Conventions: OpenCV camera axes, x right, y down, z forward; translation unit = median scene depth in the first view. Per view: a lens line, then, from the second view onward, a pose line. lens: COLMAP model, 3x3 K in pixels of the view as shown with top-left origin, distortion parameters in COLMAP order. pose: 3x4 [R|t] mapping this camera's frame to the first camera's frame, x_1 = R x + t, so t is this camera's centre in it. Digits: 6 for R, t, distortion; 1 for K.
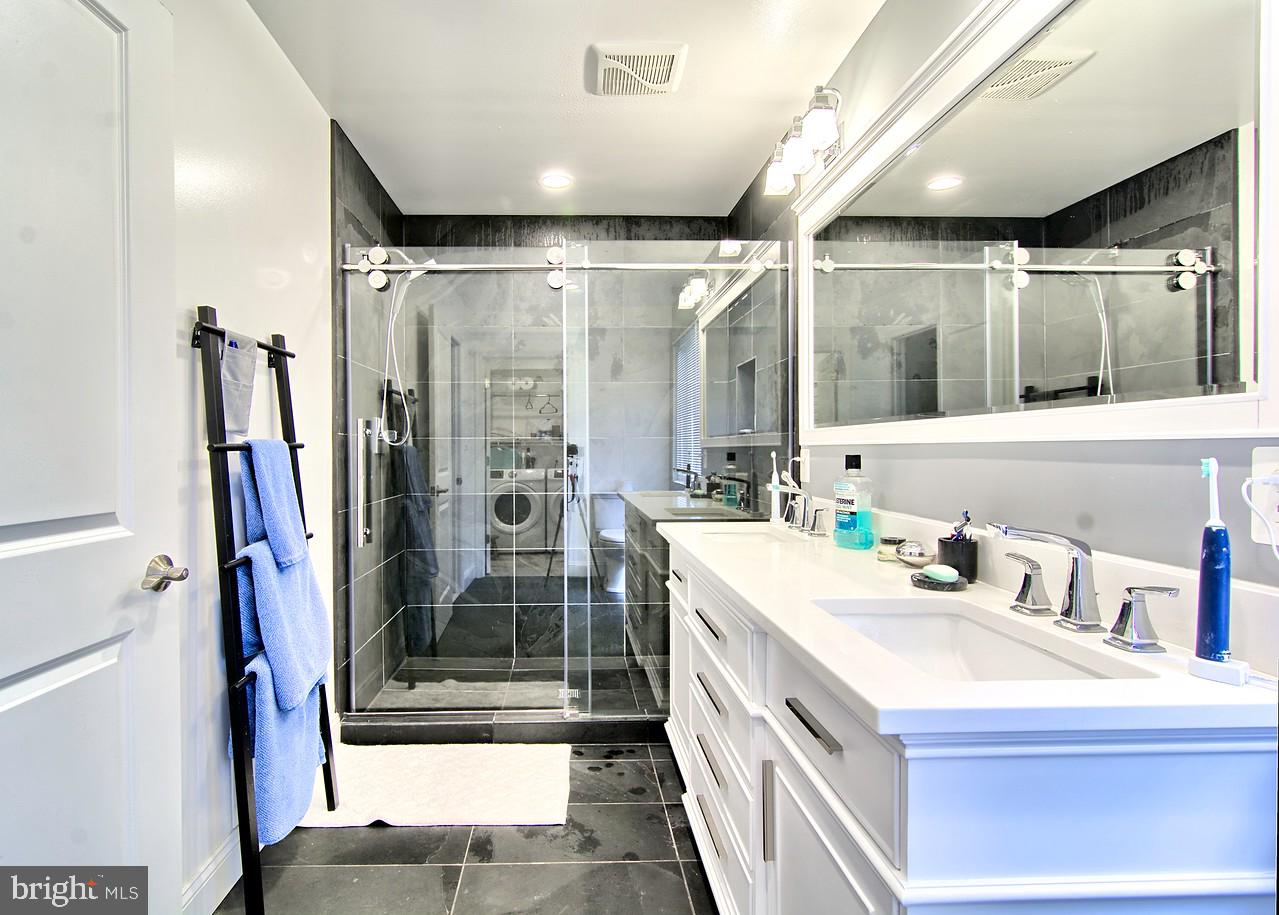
lens RADIAL K [[708.7, 0, 639.5], [0, 708.7, 457.5], [0, 0, 1]] dist [-0.000449, 0.000570]
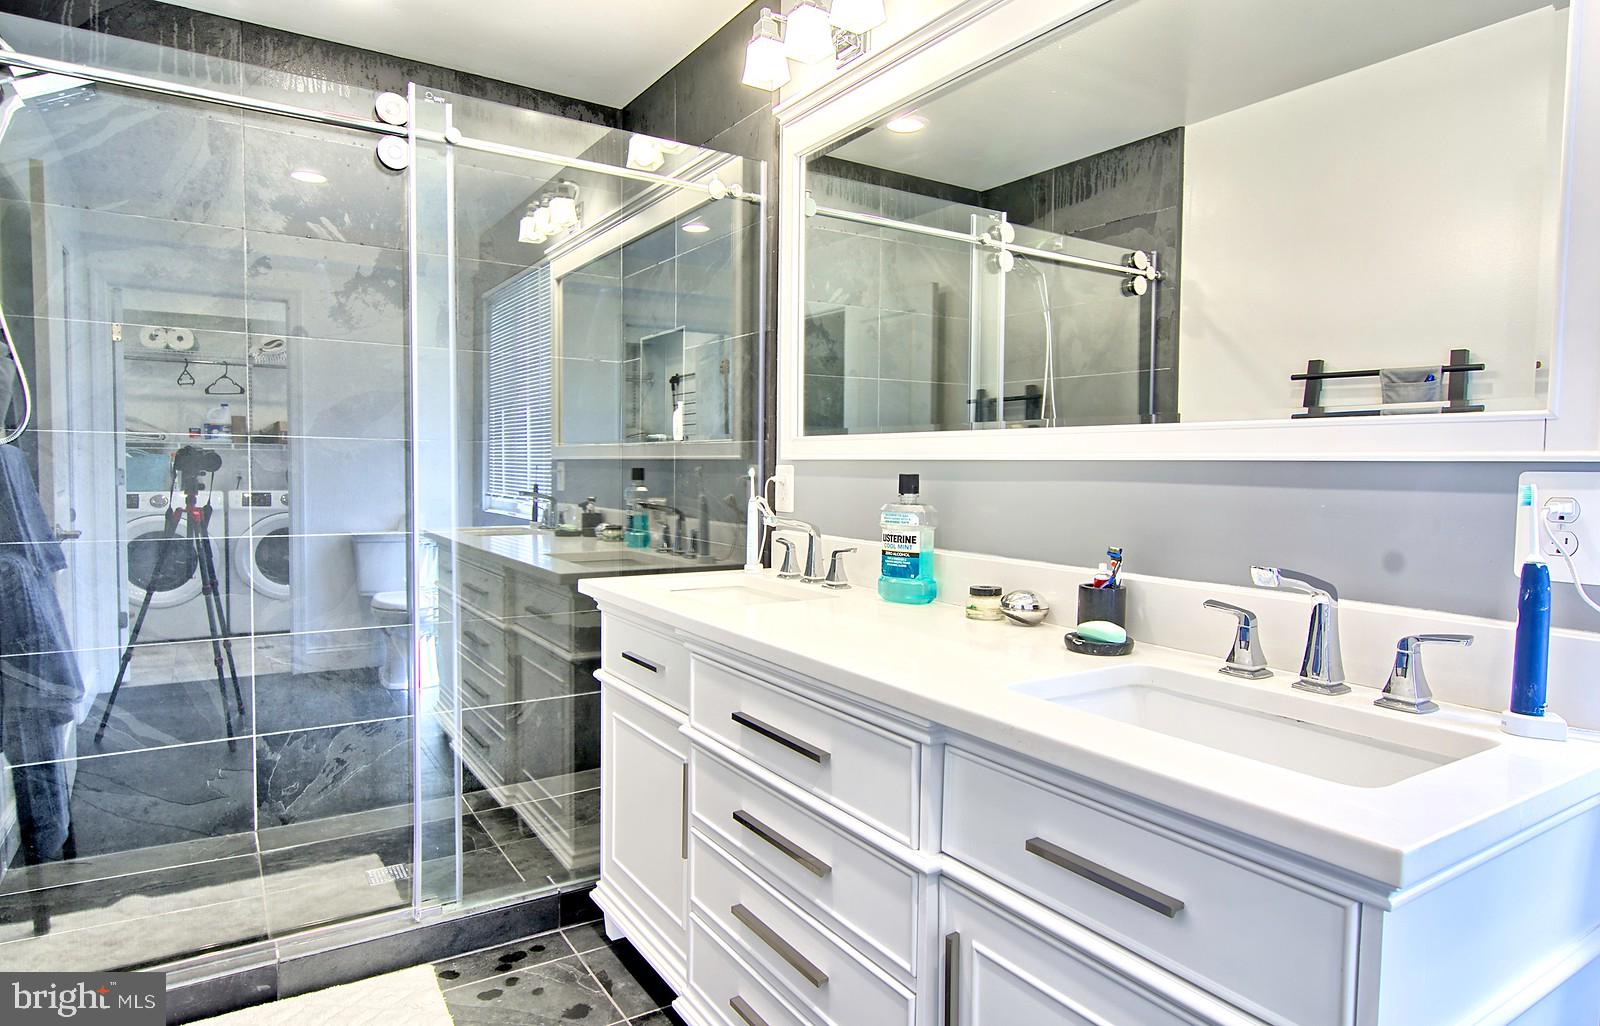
lens RADIAL K [[915.1, 0, 800.0], [0, 915.1, 513.0], [0, 0, 1]] dist [0.028073, -0.026443]
pose [[0.854996, -0.014404, 0.518435, -0.221798], [-0.008505, 0.999090, 0.041783, -0.001959], [-0.518565, -0.040134, 0.854096, 0.201547]]
